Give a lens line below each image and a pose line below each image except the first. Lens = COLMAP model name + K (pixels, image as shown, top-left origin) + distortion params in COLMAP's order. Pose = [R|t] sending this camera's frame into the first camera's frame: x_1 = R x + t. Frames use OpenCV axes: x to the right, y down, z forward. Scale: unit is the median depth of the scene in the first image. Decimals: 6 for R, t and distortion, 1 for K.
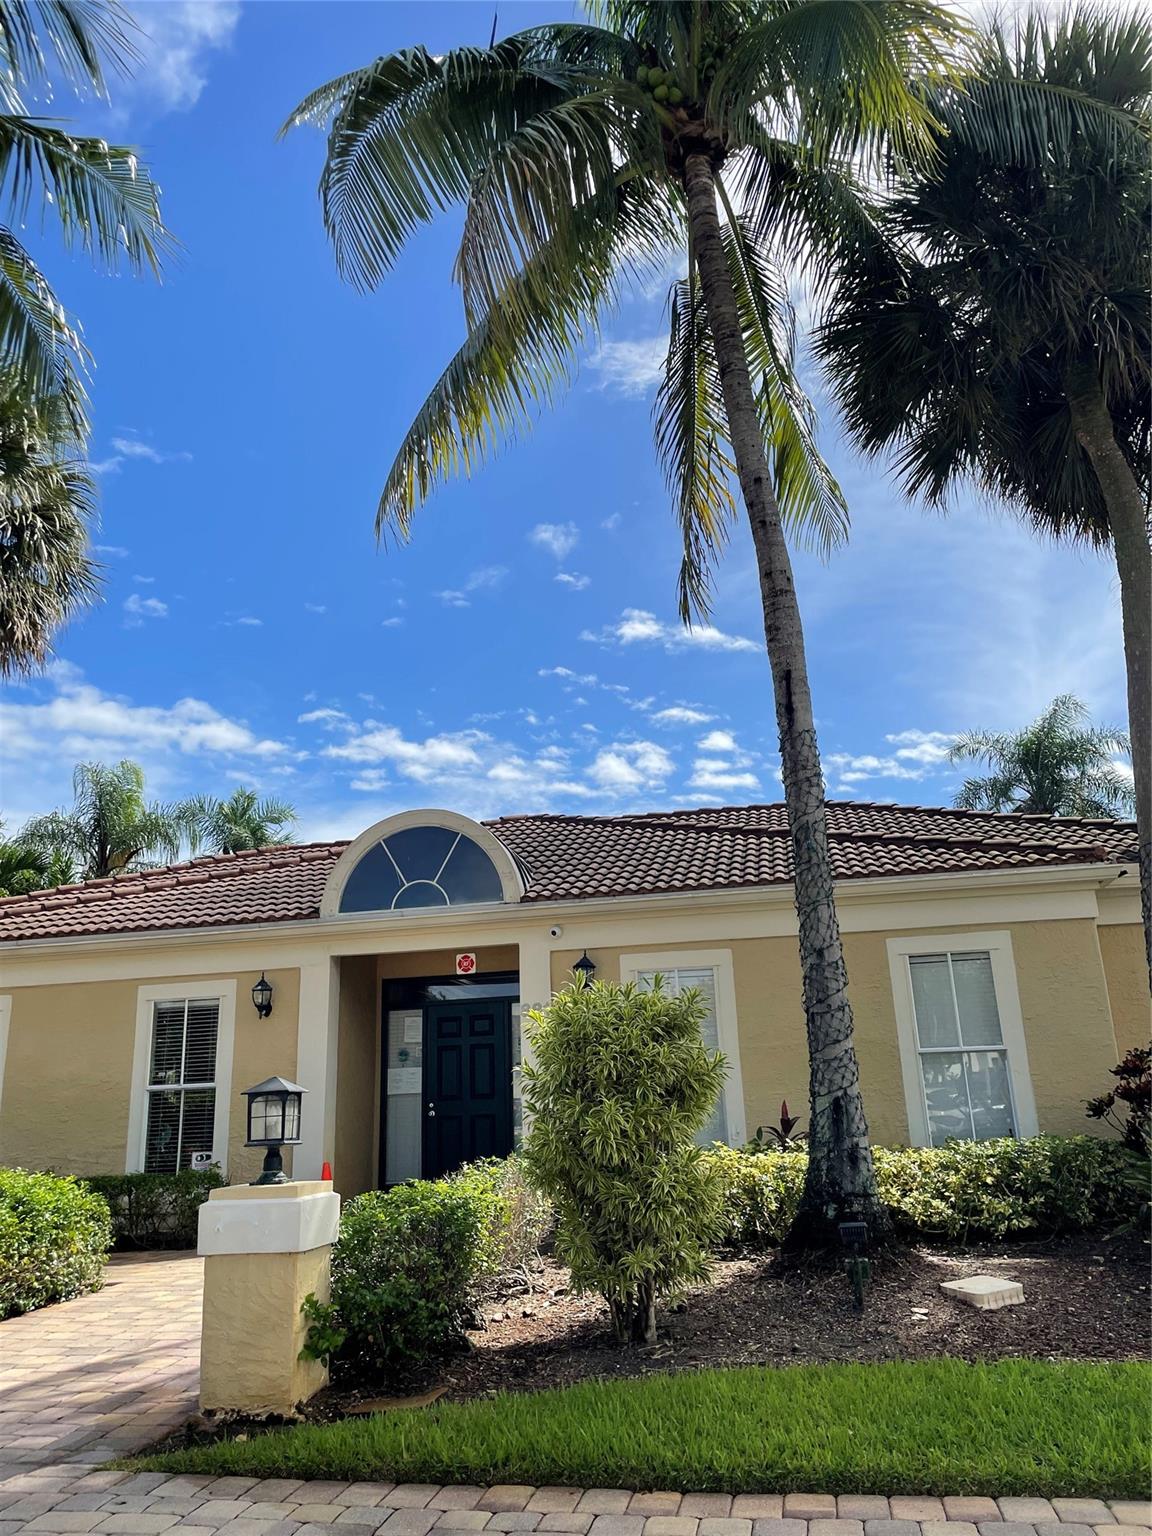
lens RADIAL K [[1174.7, 0, 579.7], [0, 1174.7, 756.3], [0, 0, 1]] dist [0.103859, -0.138610]
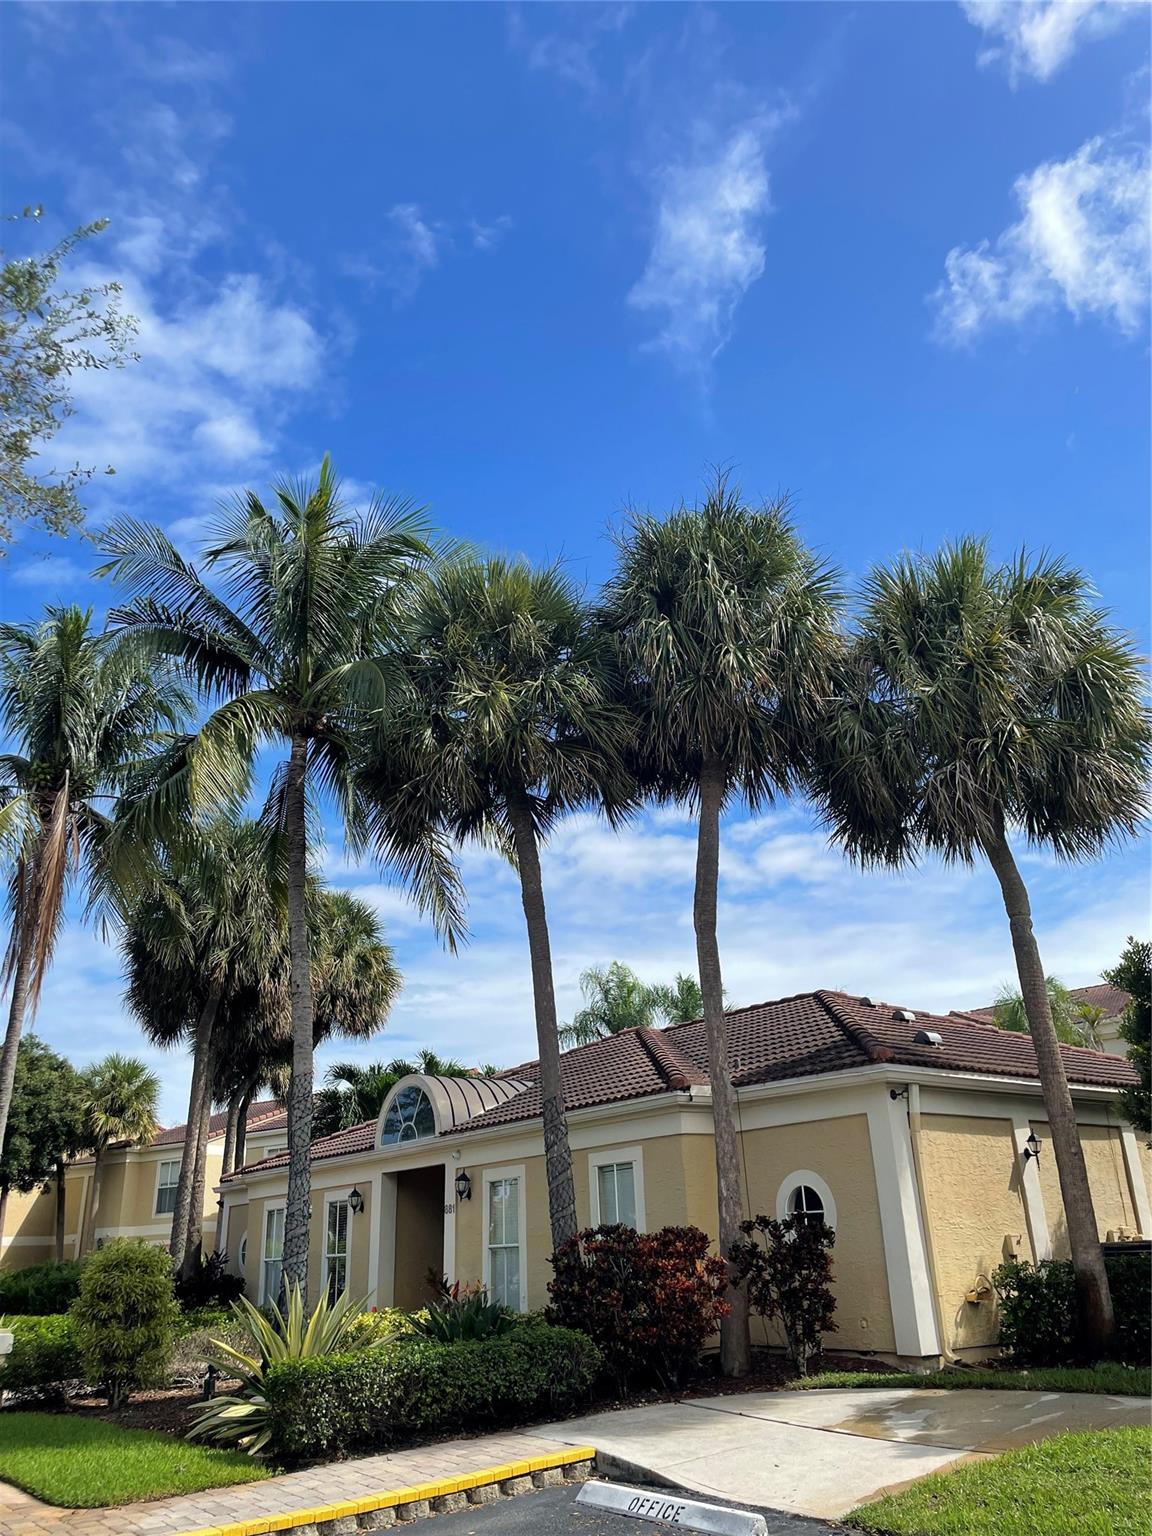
lens RADIAL K [[1174.7, 0, 579.7], [0, 1174.7, 756.3], [0, 0, 1]] dist [0.103859, -0.138610]
pose [[0.734685, -0.252069, -0.629841, 1.210415], [0.206504, 0.967446, -0.146303, -0.096141], [0.646216, -0.022578, 0.762821, -0.071387]]
